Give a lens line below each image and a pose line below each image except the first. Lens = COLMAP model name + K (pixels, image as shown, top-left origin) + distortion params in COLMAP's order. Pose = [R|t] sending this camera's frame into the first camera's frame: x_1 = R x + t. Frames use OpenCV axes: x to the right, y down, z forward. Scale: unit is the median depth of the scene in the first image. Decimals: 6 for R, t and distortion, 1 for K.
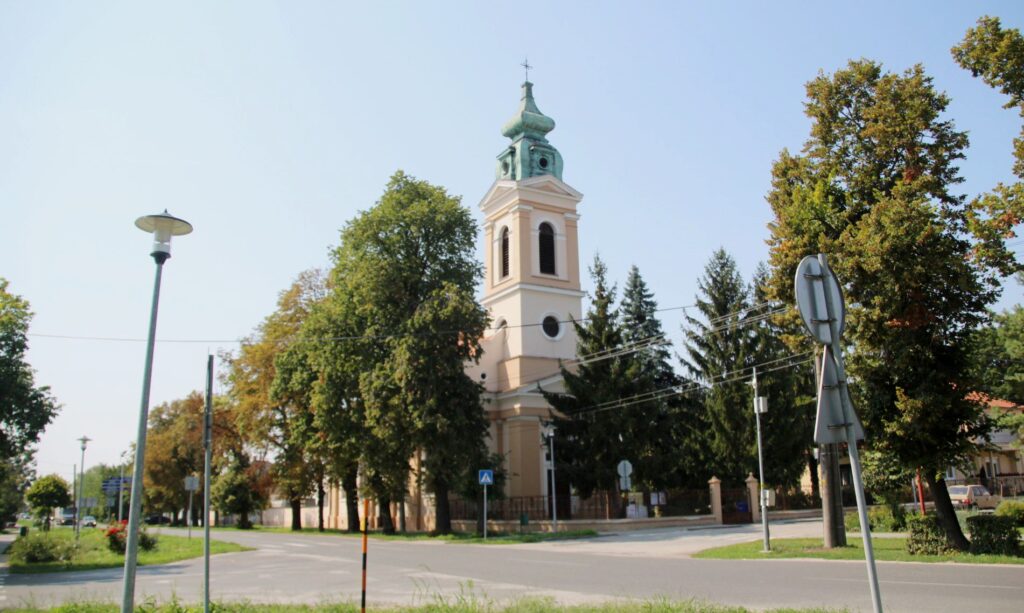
lens RADIAL K [[842.1, 0, 512.0], [0, 842.1, 306.5], [0, 0, 1]] dist [-0.178283, 0.000205]
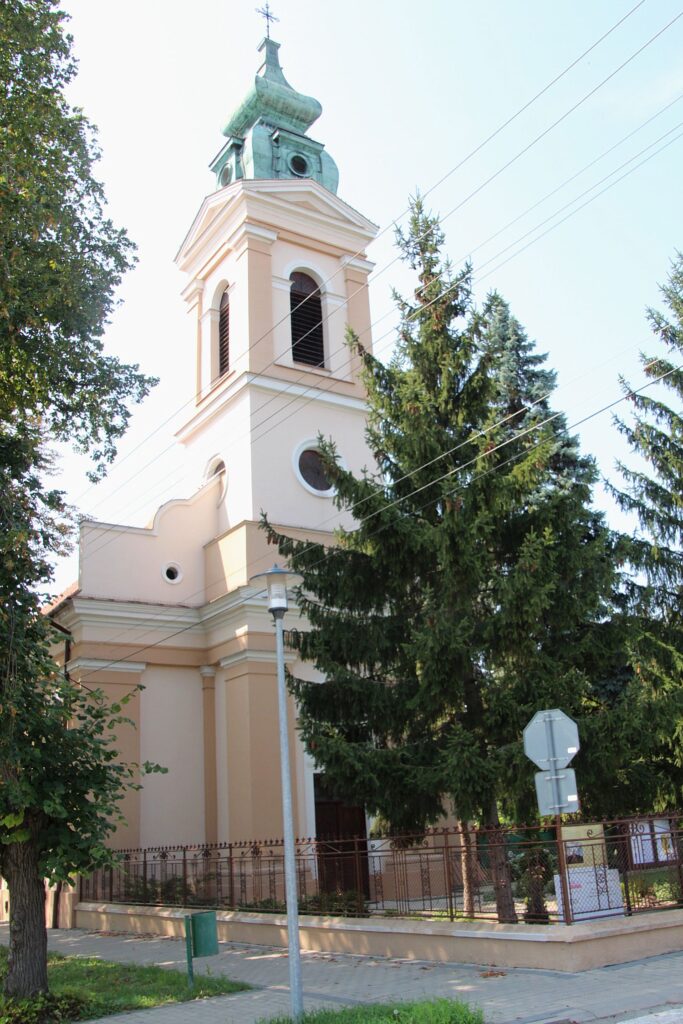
lens RADIAL K [[992.7, 0, 341.5], [0, 992.7, 512.0], [0, 0, 1]] dist [-0.071515, 0.000729]
pose [[0.998771, -0.018372, 0.046038, 0.033739], [0.022378, 0.995862, -0.088076, 0.097526], [-0.044229, 0.088998, 0.995049, 0.443861]]
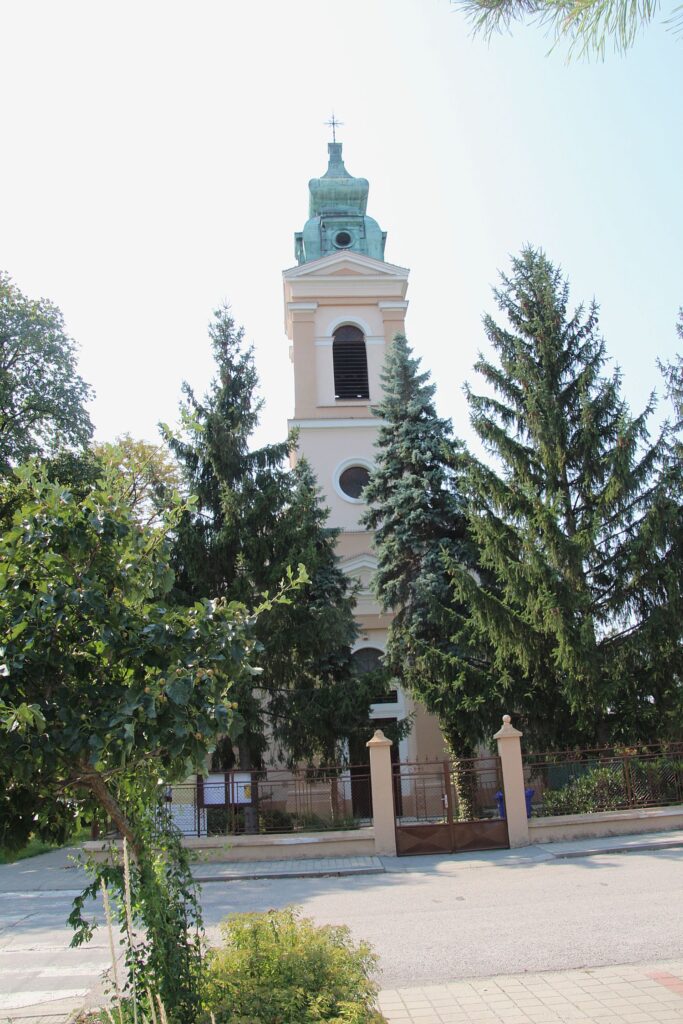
lens RADIAL K [[834.0, 0, 341.5], [0, 834.0, 512.0], [0, 0, 1]] dist [-0.131738, -0.001361]
pose [[0.879956, -0.164857, -0.445534, 0.301718], [0.142847, 0.986274, -0.082810, 0.094620], [0.453070, 0.009226, 0.891427, 0.456095]]
